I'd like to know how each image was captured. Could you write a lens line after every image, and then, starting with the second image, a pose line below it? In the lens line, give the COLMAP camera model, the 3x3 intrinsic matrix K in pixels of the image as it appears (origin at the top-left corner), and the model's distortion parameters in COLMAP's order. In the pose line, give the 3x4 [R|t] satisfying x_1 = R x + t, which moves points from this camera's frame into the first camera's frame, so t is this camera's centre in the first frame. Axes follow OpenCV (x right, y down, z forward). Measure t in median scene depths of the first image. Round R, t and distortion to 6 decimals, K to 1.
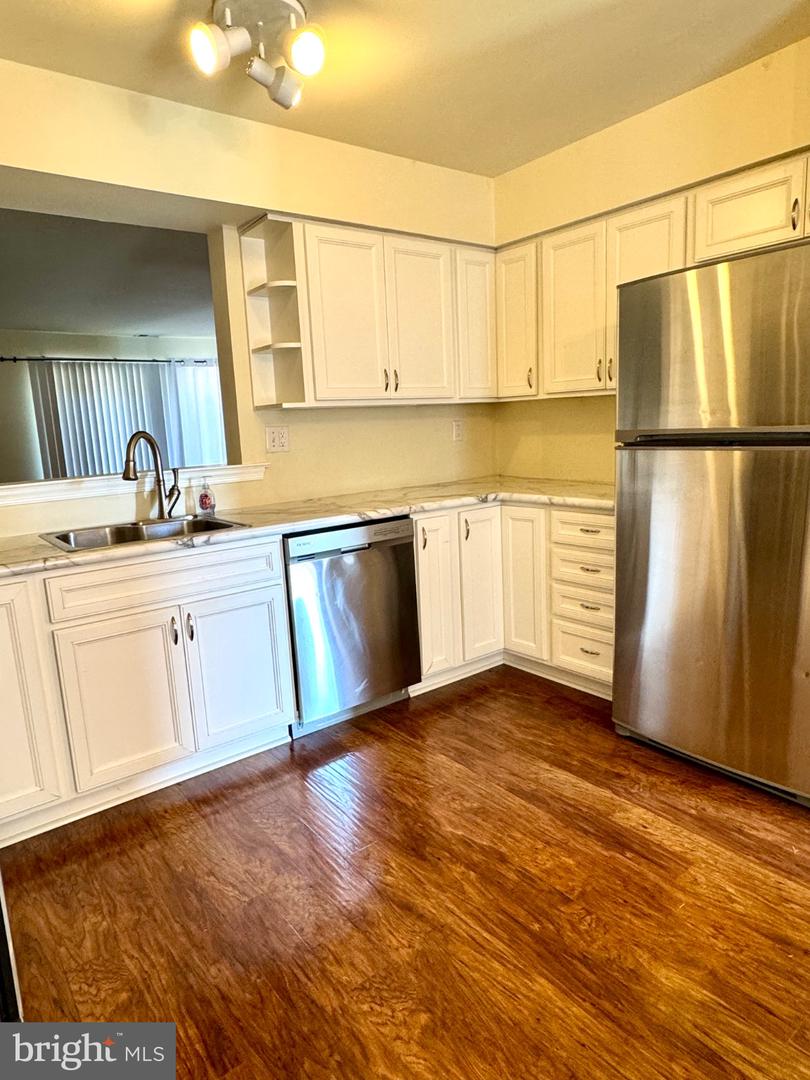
lens RADIAL K [[655.1, 0, 403.7], [0, 655.1, 538.9], [0, 0, 1]] dist [-0.009050, 0.003430]
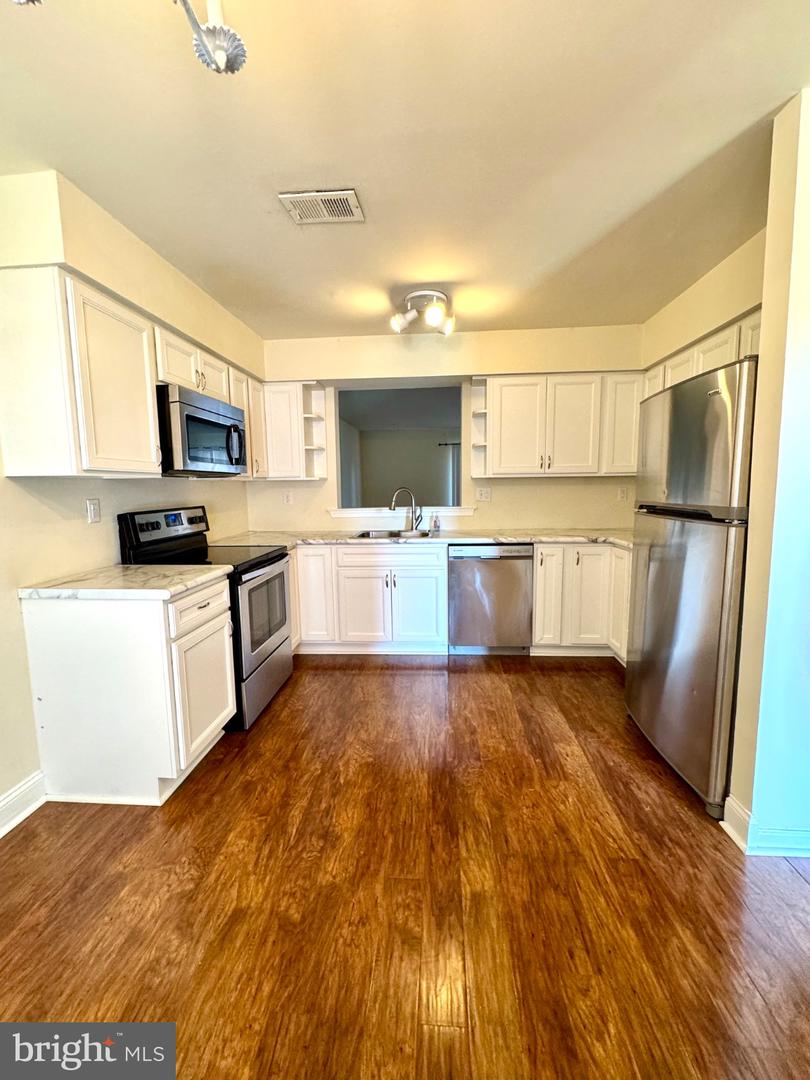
lens RADIAL K [[435.6, 0, 406.0], [0, 435.6, 538.4], [0, 0, 1]] dist [0.000661, 0.000013]
pose [[0.755629, 0.113773, -0.645043, 0.597242], [-0.136960, 0.990474, 0.014260, -0.026600], [0.640521, 0.077570, 0.764013, -0.063969]]
